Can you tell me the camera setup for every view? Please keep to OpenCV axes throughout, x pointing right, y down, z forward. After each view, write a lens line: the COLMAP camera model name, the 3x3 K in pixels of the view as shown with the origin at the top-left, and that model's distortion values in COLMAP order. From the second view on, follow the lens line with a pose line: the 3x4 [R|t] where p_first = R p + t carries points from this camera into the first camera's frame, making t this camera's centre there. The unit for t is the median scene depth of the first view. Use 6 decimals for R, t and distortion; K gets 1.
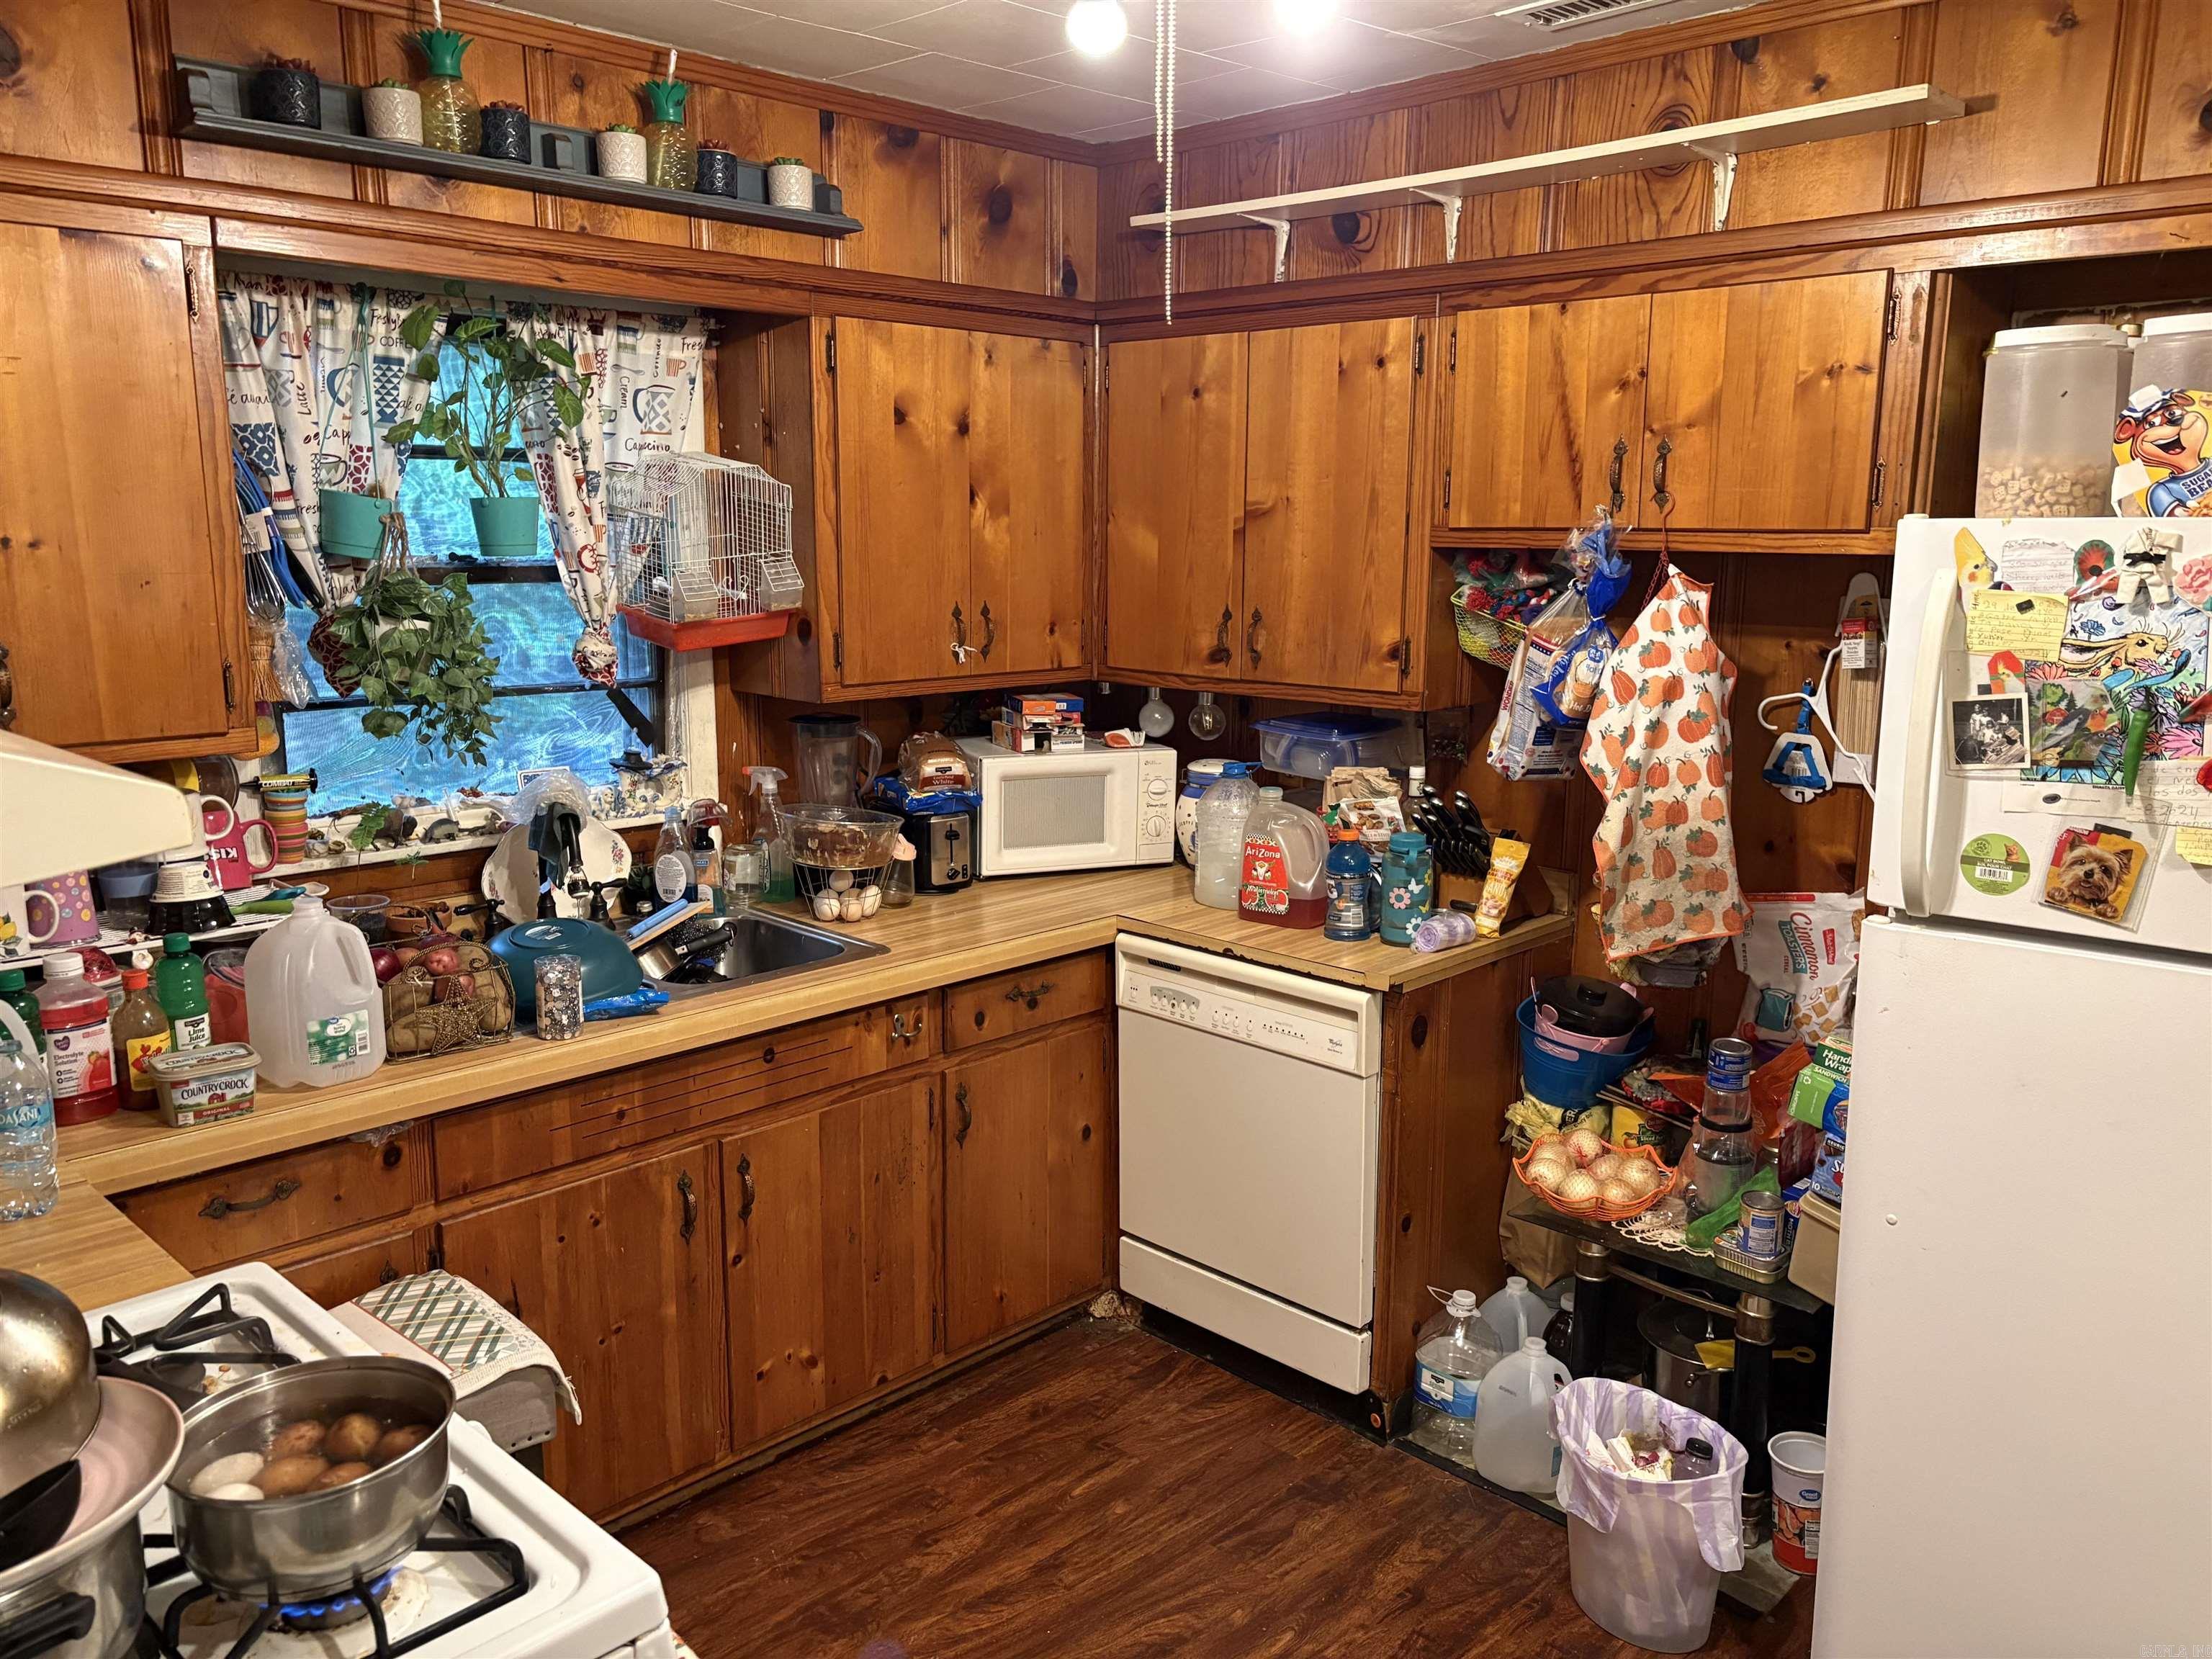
lens RADIAL K [[1685.1, 0, 1103.5], [0, 1685.1, 825.2], [0, 0, 1]] dist [0.039994, -0.000998]
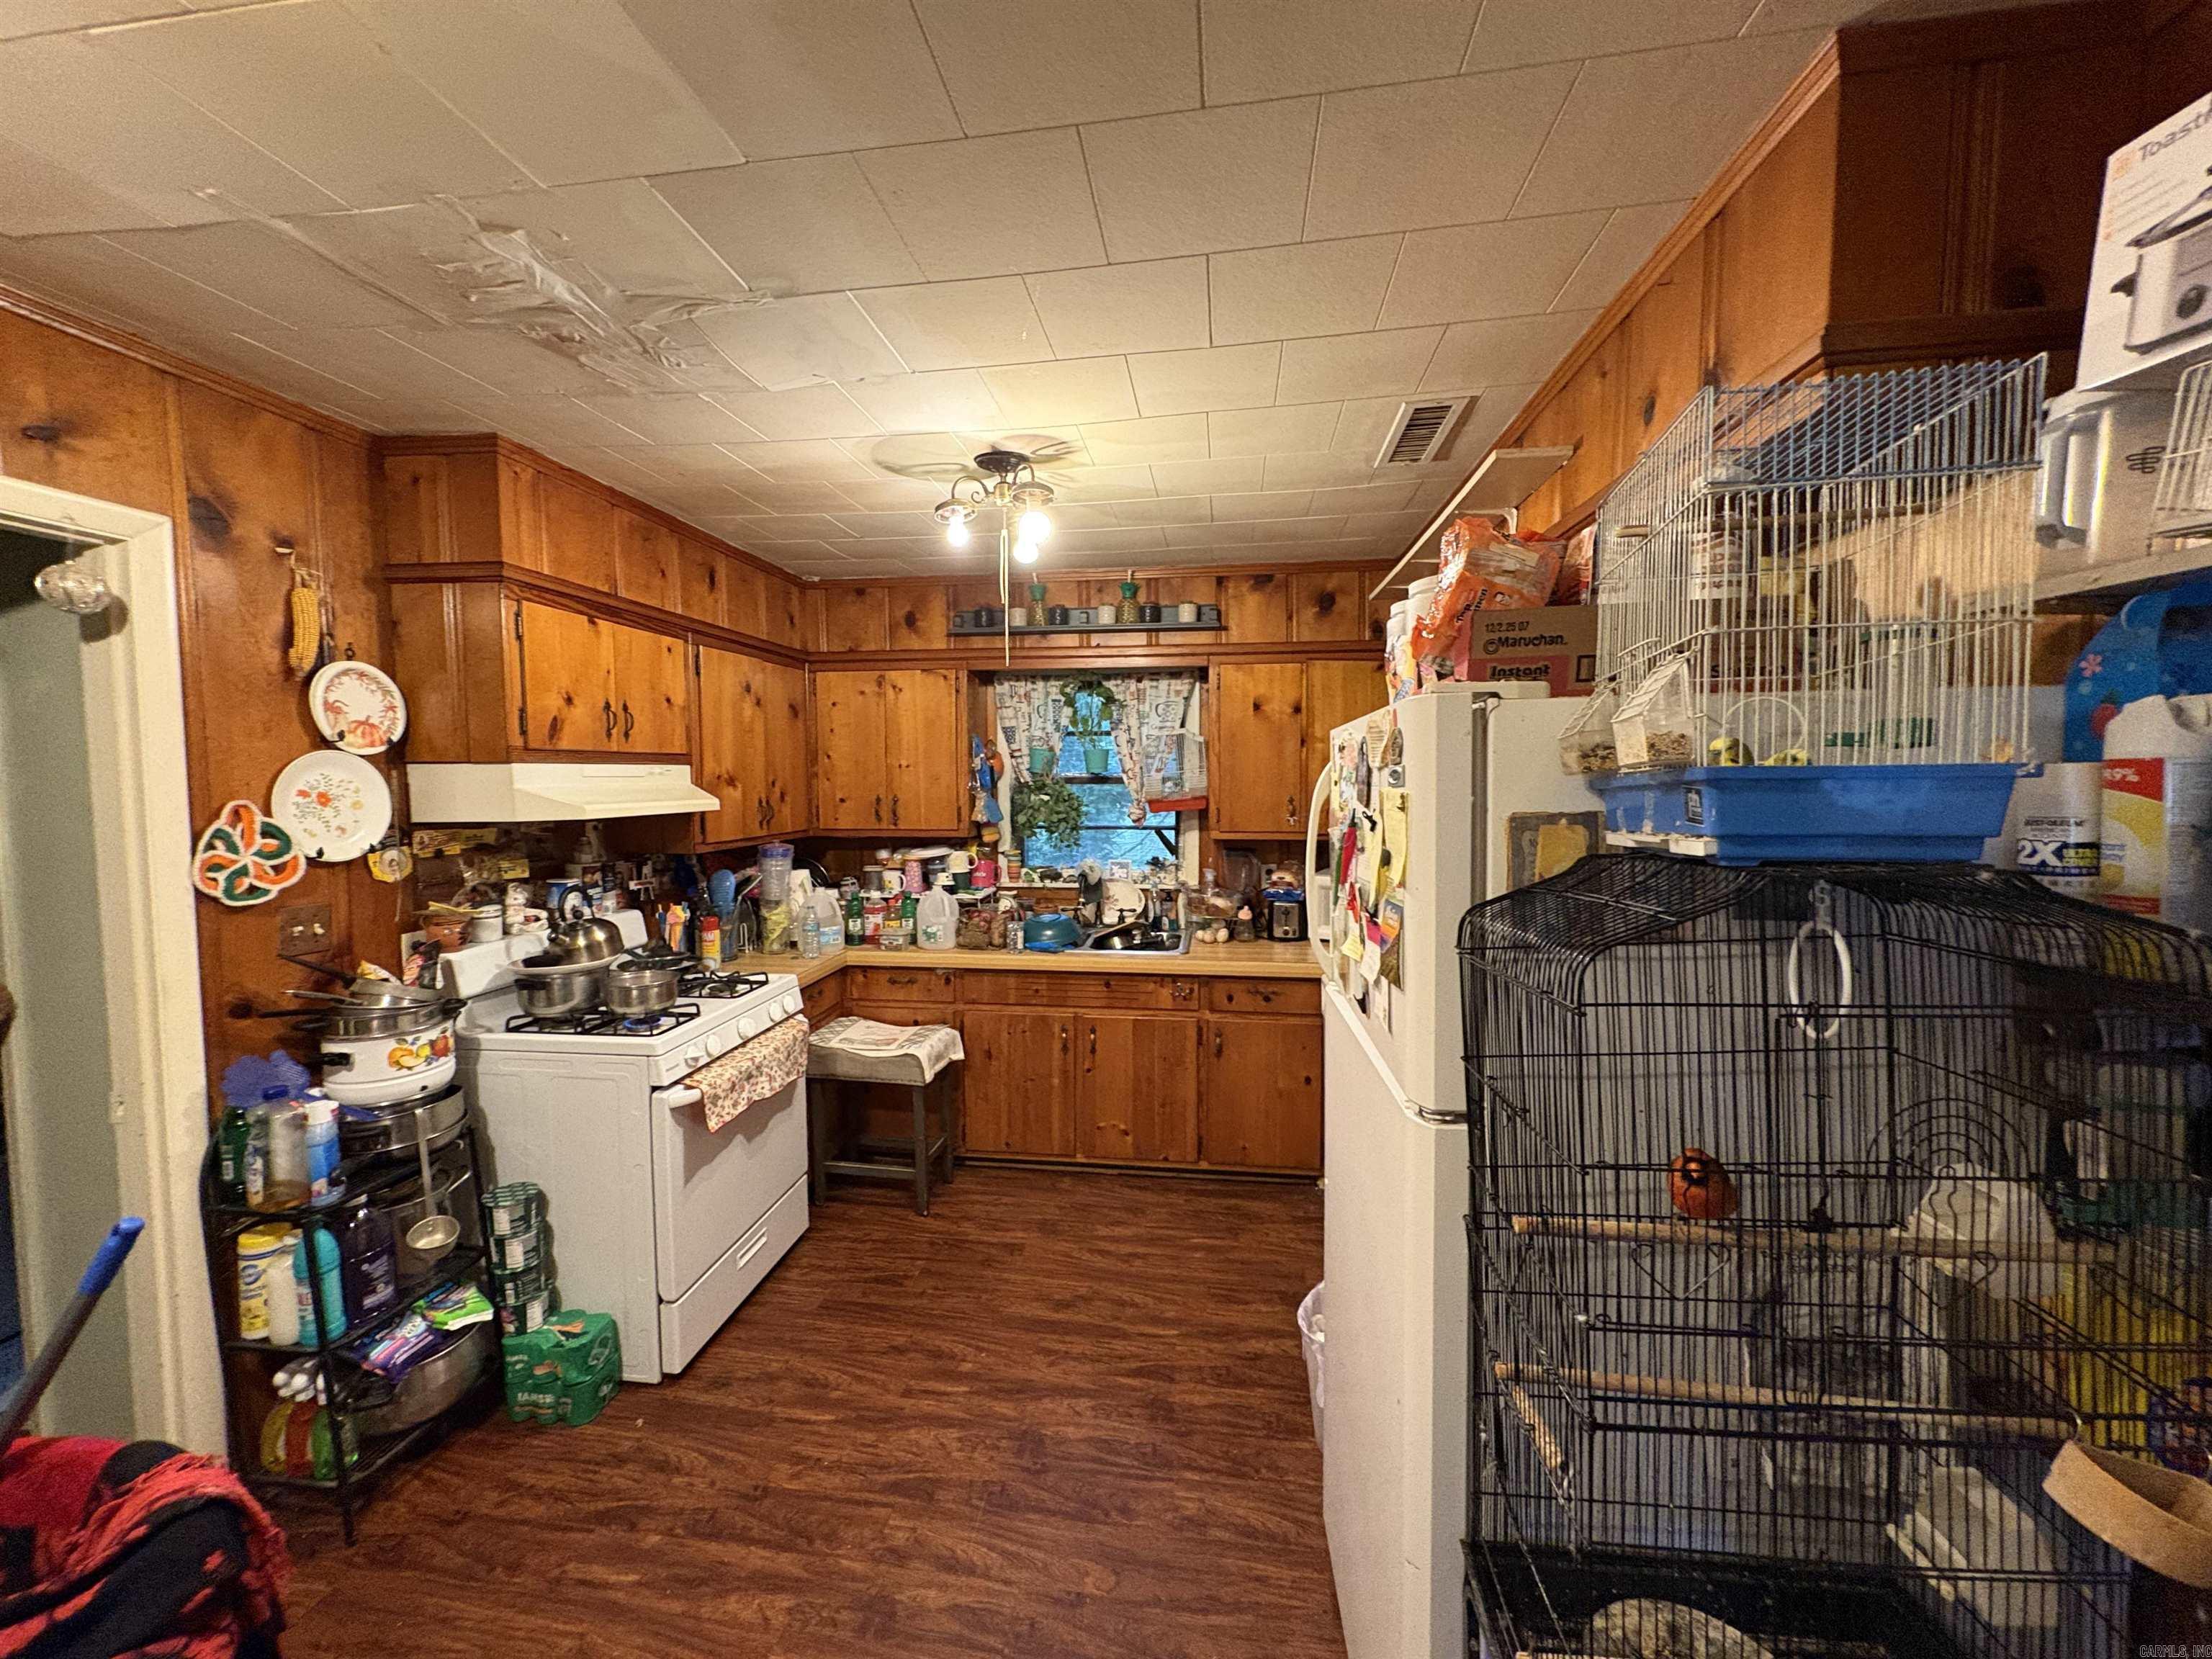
lens RADIAL K [[878.6, 0, 1103.0], [0, 878.6, 820.9], [0, 0, 1]] dist [0.000084, 0.000173]
pose [[0.598847, 0.038057, -0.799959, 0.687302], [-0.138019, 0.988829, -0.056278, -0.014557], [0.788881, 0.144112, 0.597410, 0.231417]]
